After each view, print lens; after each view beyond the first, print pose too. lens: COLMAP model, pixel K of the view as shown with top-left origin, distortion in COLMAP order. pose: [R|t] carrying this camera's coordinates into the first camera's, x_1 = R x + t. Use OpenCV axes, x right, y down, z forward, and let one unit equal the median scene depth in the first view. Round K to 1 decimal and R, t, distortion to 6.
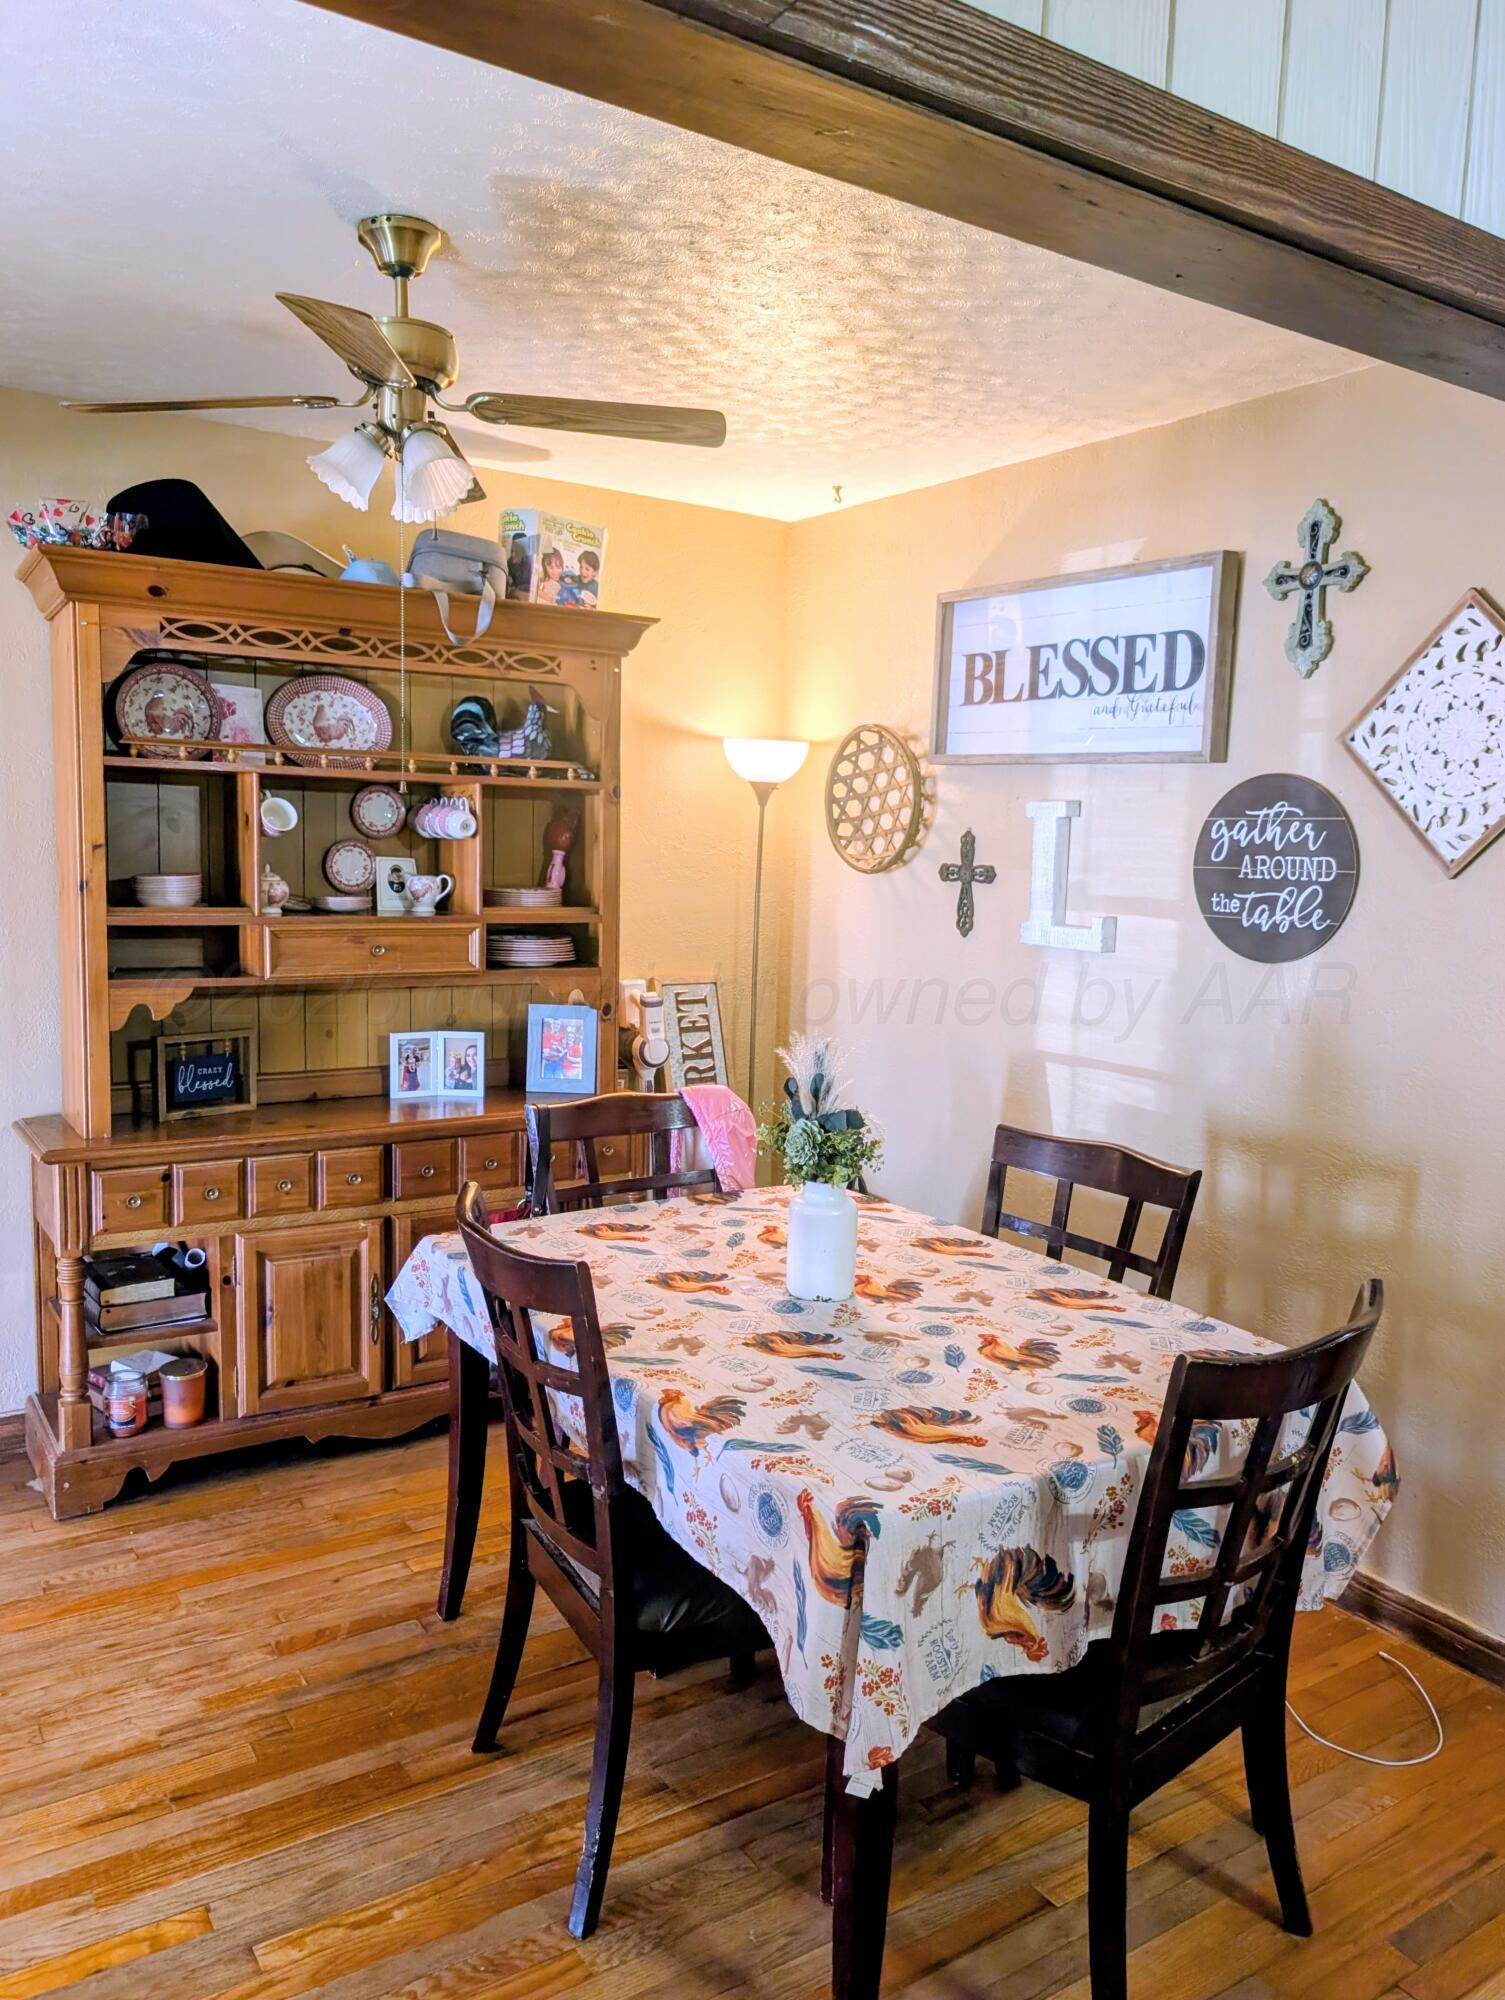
lens RADIAL K [[1490.7, 0, 752.5], [0, 1490.7, 1000.0], [0, 0, 1]] dist [0.045816, -0.040993]
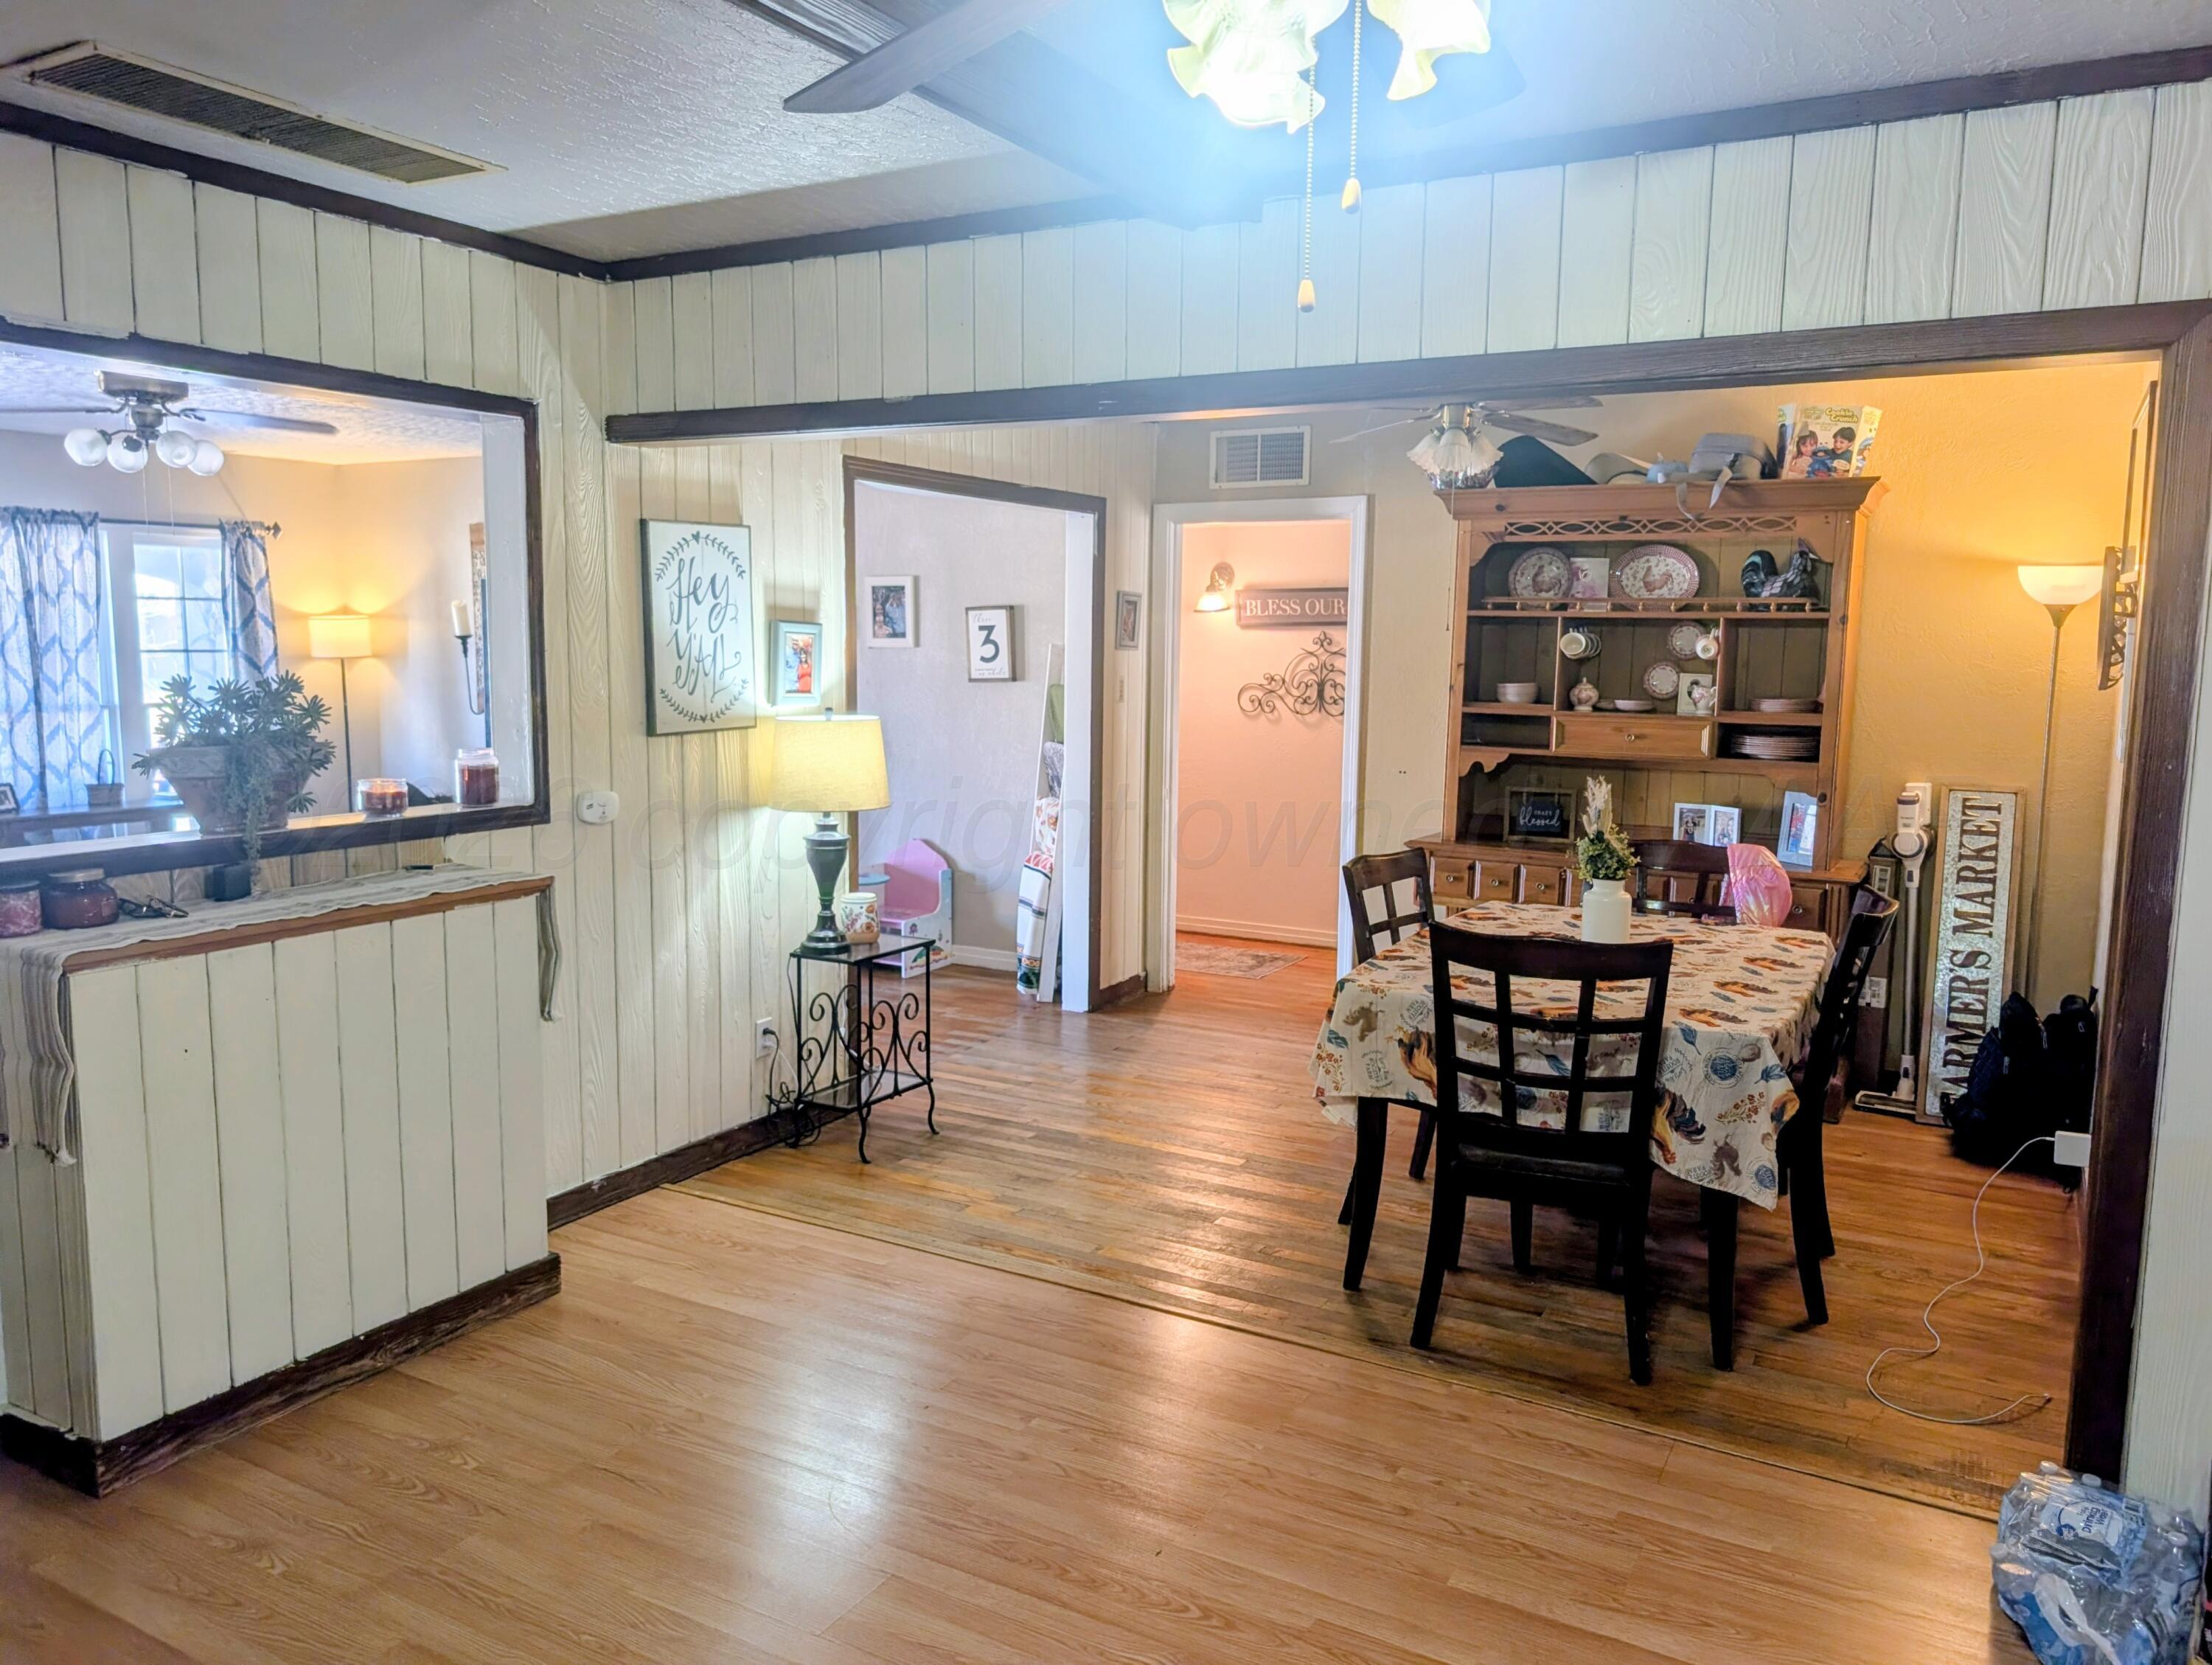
lens RADIAL K [[1648.7, 0, 1106.0], [0, 1648.7, 832.5], [0, 0, 1]] dist [0.045816, -0.040993]
pose [[0.436687, 0.088589, -0.895241, 0.900663], [-0.104836, 0.993371, 0.047161, 0.033439], [0.893484, 0.073259, 0.443079, -0.135961]]
